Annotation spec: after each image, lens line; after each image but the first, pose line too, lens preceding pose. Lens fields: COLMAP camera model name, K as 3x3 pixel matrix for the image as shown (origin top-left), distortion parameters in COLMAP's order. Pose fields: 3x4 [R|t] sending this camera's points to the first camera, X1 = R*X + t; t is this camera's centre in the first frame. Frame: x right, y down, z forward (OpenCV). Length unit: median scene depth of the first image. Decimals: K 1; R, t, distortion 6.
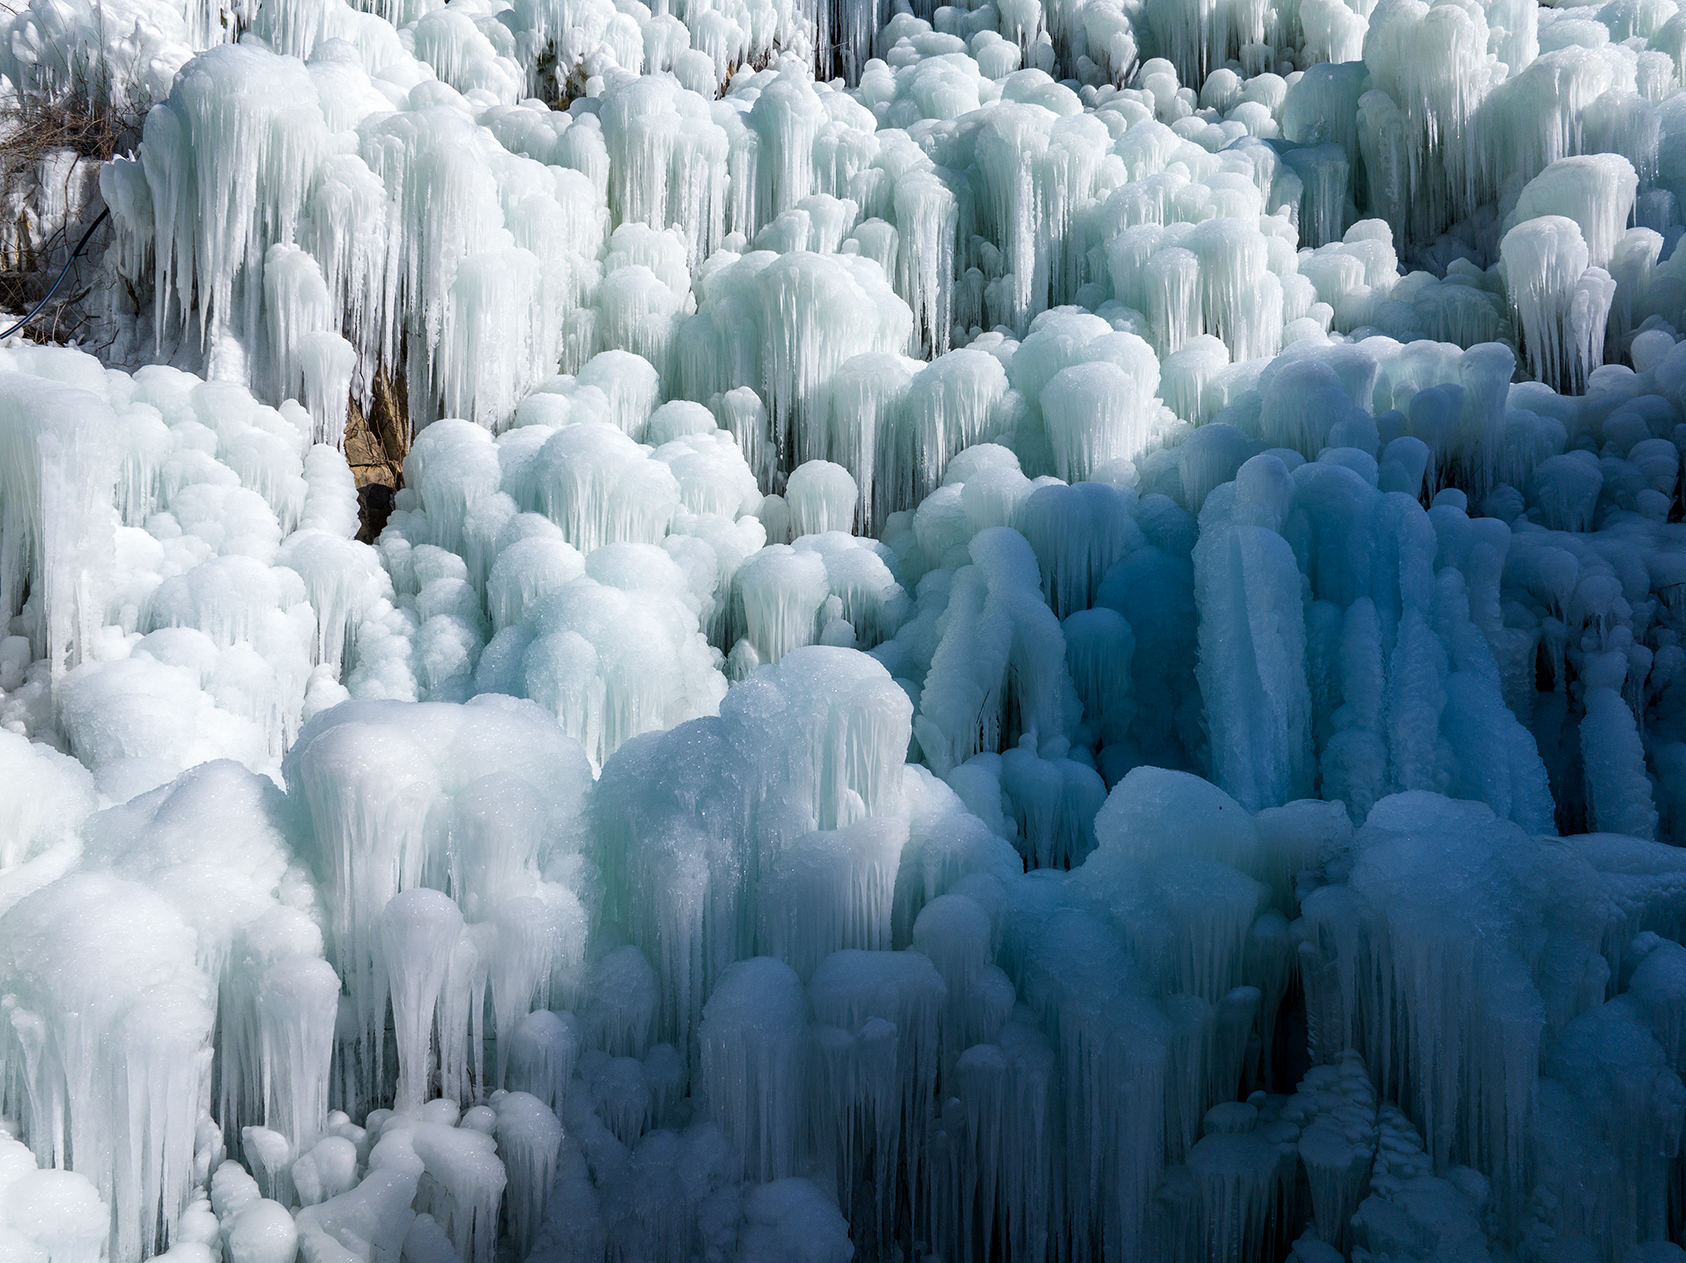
lens RADIAL K [[1191.1, 0, 844.0], [0, 1191.1, 628.7], [0, 0, 1]] dist [-0.001114, 0.000402]
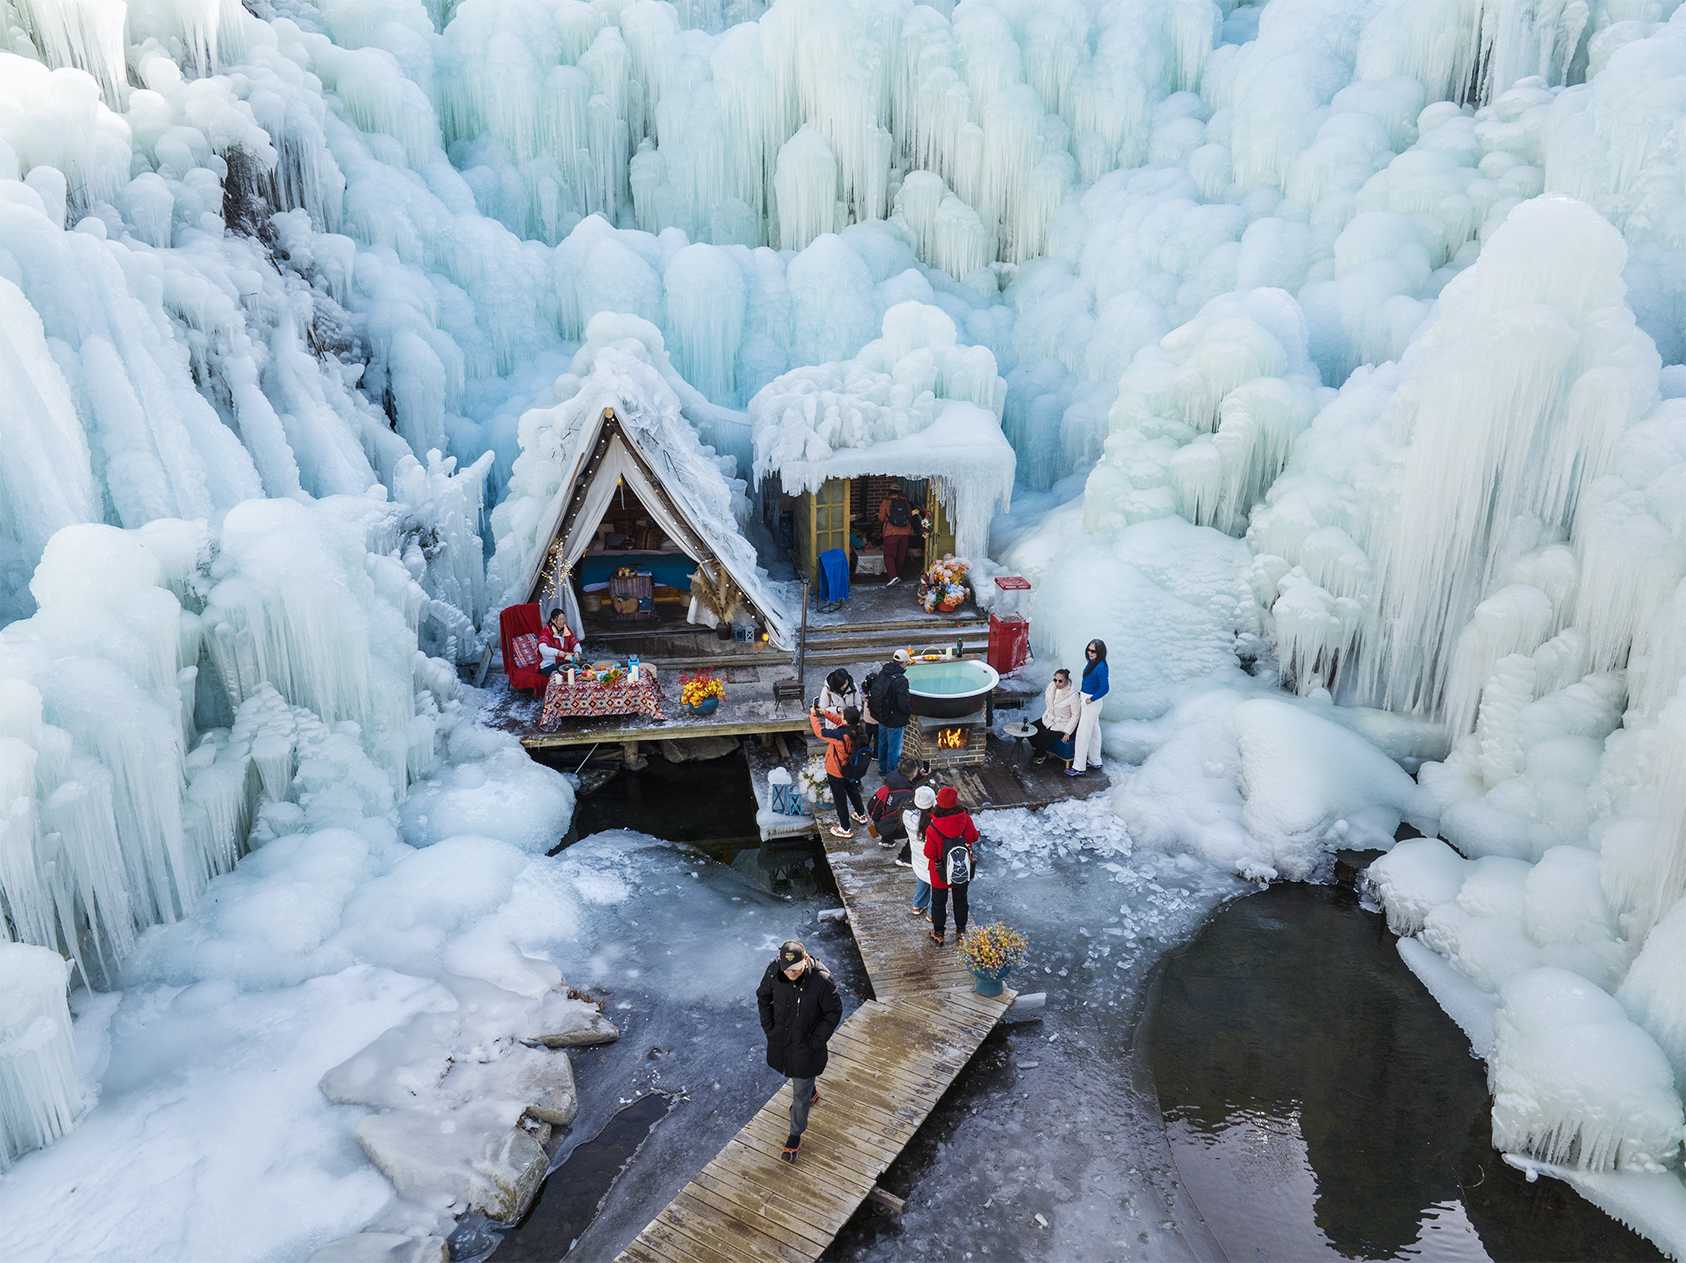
lens RADIAL K [[1191.1, 0, 842.6], [0, 1191.1, 630.8], [0, 0, 1]] dist [-0.001114, 0.000402]
pose [[0.276083, -0.319011, 0.906648, -0.695013], [-0.030655, 0.939908, 0.340049, -0.231888], [-0.960645, -0.121675, 0.249713, -0.058746]]
